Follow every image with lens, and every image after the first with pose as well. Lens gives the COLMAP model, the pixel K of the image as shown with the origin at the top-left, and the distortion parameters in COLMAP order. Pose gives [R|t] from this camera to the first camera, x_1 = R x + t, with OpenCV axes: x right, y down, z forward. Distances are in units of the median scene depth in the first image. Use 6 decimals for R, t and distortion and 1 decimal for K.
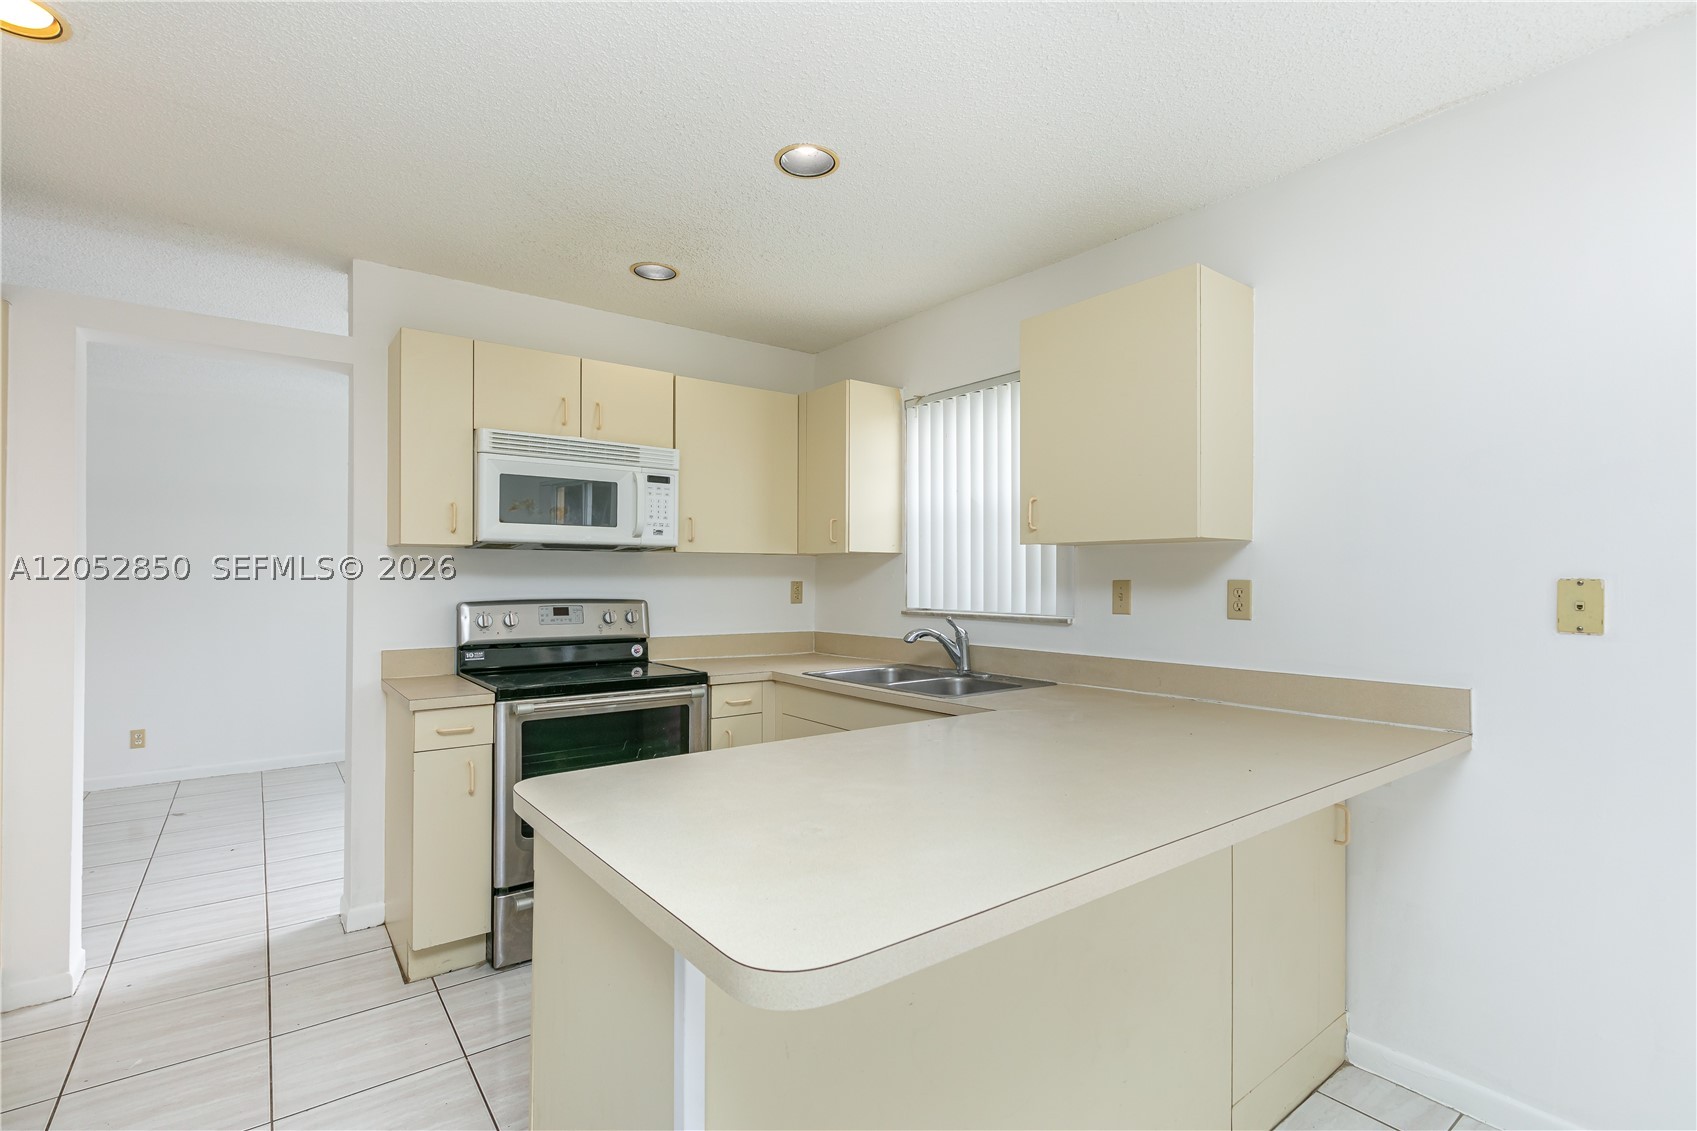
lens RADIAL K [[789.2, 0, 859.8], [0, 789.2, 575.6], [0, 0, 1]] dist [-0.011742, -0.000813]
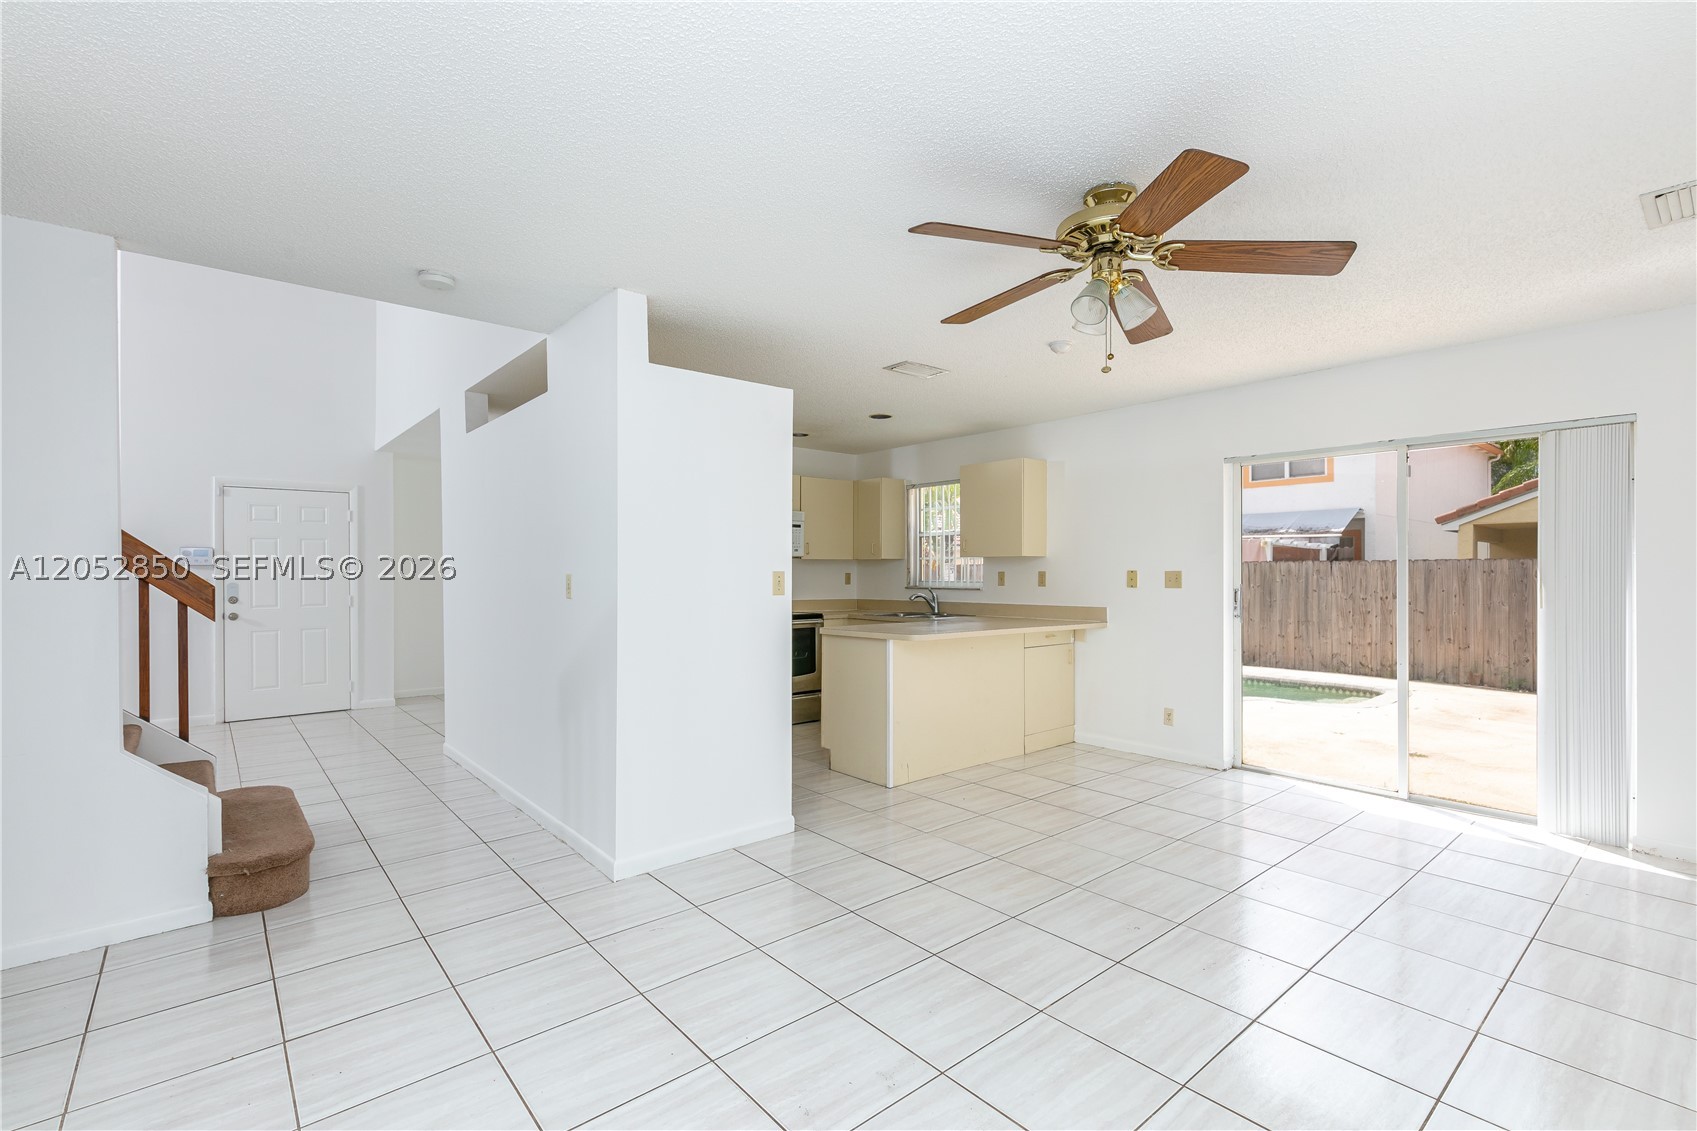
lens RADIAL K [[761.1, 0, 852.0], [0, 761.1, 570.5], [0, 0, 1]] dist [0.003450, 0.000235]
pose [[0.998932, -0.001330, 0.046183, -0.204744], [0.001305, 0.999999, 0.000558, 0.000693], [-0.046184, -0.000498, 0.998933, -1.137760]]
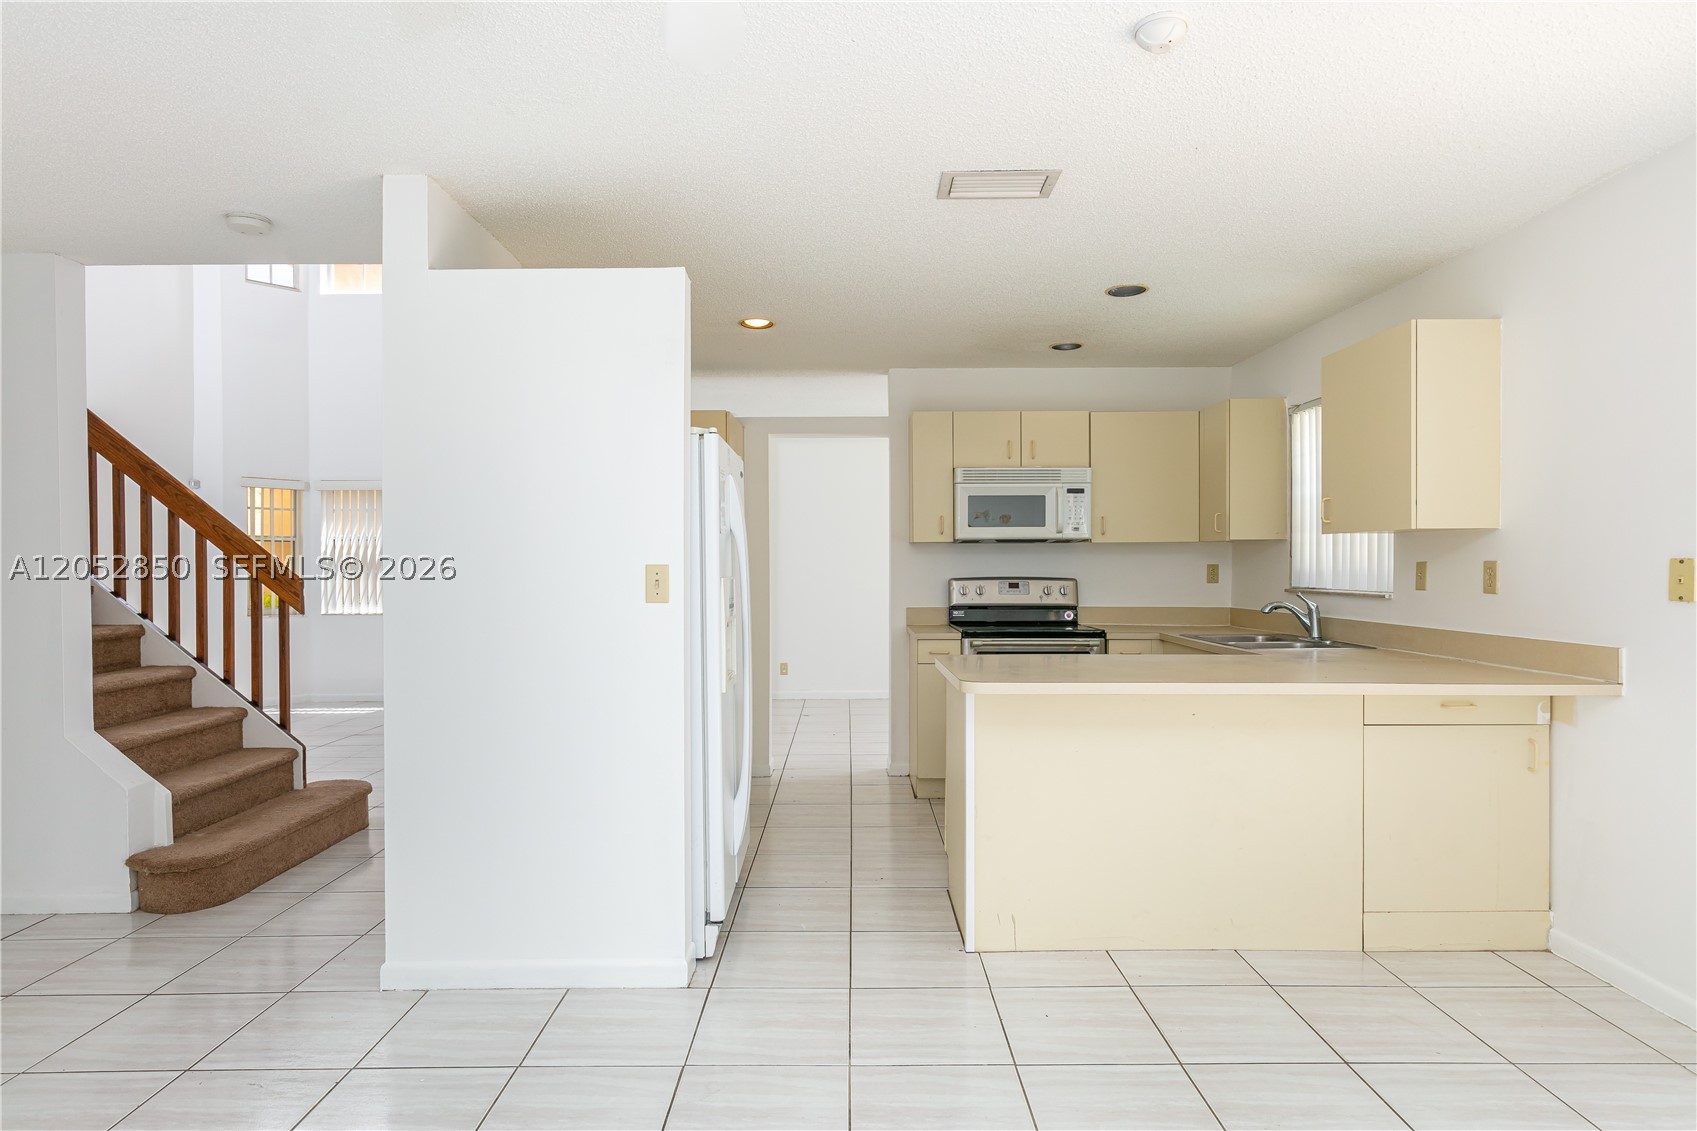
lens RADIAL K [[914.7, 0, 836.0], [0, 914.7, 573.9], [0, 0, 1]] dist [0.003225, -0.000575]
pose [[0.790033, 0.003028, -0.613057, 0.410324], [0.006097, 0.999900, 0.012795, 0.001224], [0.613035, -0.013847, 0.789935, -0.548054]]
